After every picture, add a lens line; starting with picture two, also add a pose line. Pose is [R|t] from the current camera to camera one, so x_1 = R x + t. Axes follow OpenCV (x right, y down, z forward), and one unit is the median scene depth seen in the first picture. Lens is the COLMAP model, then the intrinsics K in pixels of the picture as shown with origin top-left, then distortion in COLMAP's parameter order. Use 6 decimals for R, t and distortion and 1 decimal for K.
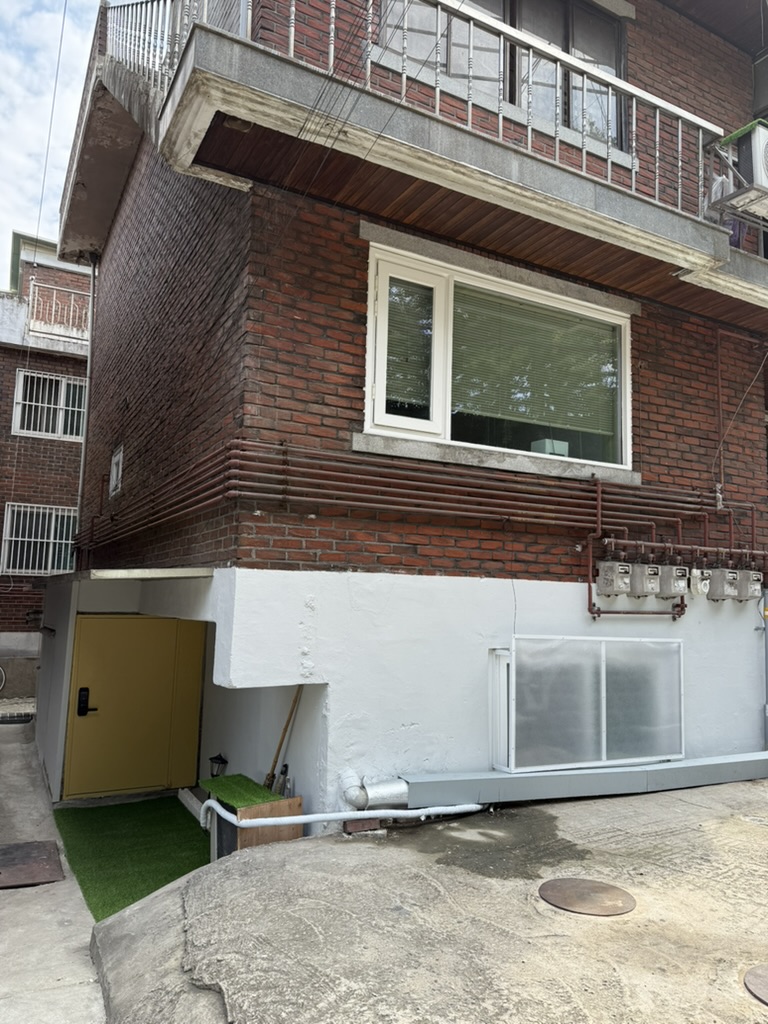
lens RADIAL K [[719.0, 0, 383.3], [0, 719.0, 512.0], [0, 0, 1]] dist [0.070154, -0.000471]
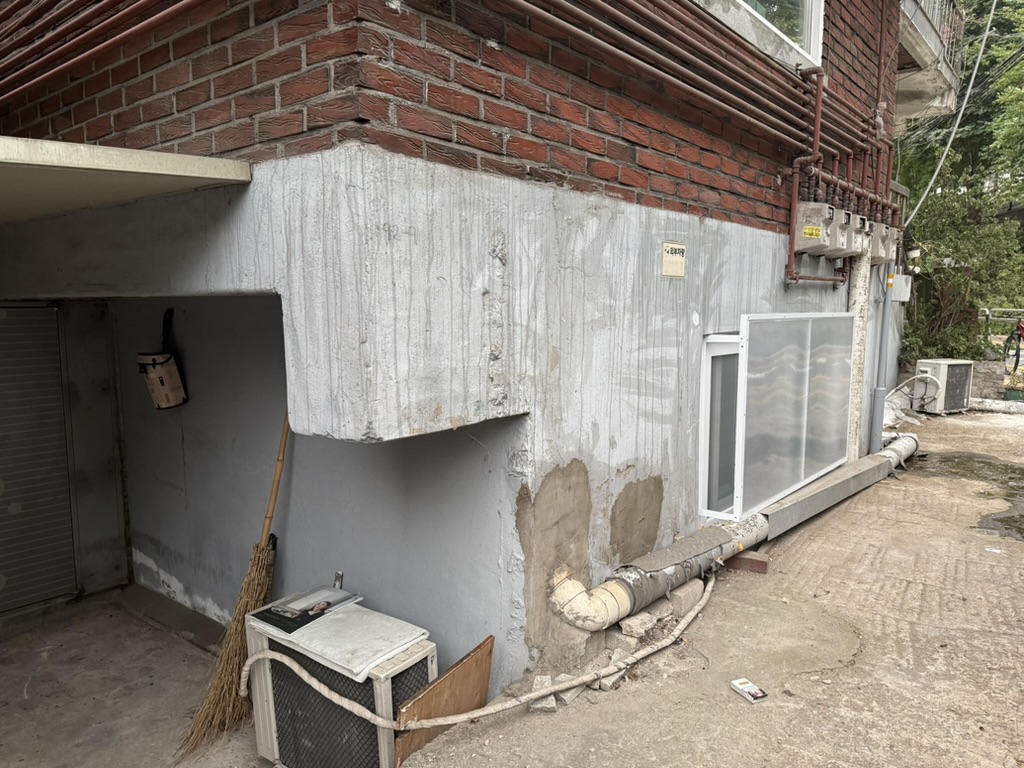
lens RADIAL K [[719.0, 0, 511.2], [0, 719.0, 387.2], [0, 0, 1]] dist [0.070154, -0.000471]
pose [[0.928826, -0.067684, 0.364281, -0.263354], [-0.019870, 0.972659, 0.231385, 0.105183], [-0.369982, -0.222155, 0.902087, 0.558128]]
